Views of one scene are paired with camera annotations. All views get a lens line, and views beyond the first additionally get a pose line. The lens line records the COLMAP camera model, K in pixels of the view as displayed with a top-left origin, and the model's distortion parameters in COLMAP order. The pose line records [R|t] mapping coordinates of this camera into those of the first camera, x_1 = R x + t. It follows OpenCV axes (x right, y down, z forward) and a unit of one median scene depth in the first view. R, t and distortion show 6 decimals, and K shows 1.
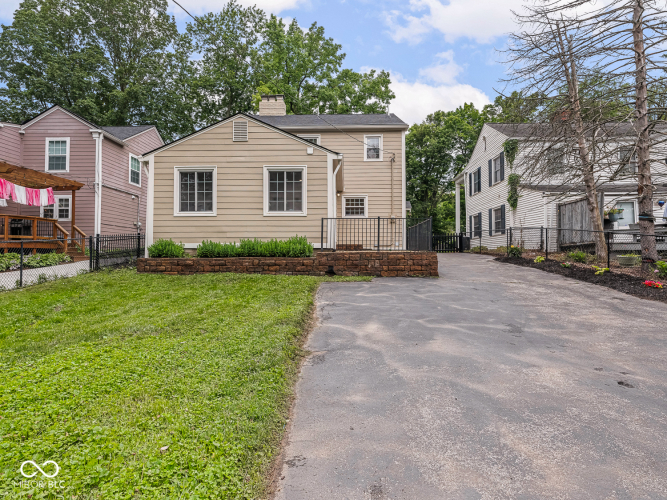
lens RADIAL K [[368.4, 0, 333.5], [0, 368.4, 250.0], [0, 0, 1]] dist [-0.001001, -0.000804]
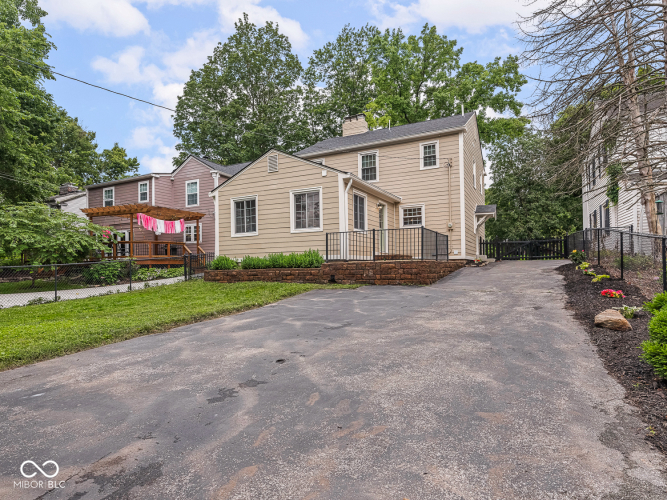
lens RADIAL K [[383.1, 0, 341.1], [0, 383.1, 264.6], [0, 0, 1]] dist [0.000235, -0.000269]
pose [[0.908158, -0.019432, -0.418177, 0.447815], [0.023898, 0.999700, 0.005445, 0.004380], [0.417945, -0.014939, 0.908349, -0.043790]]
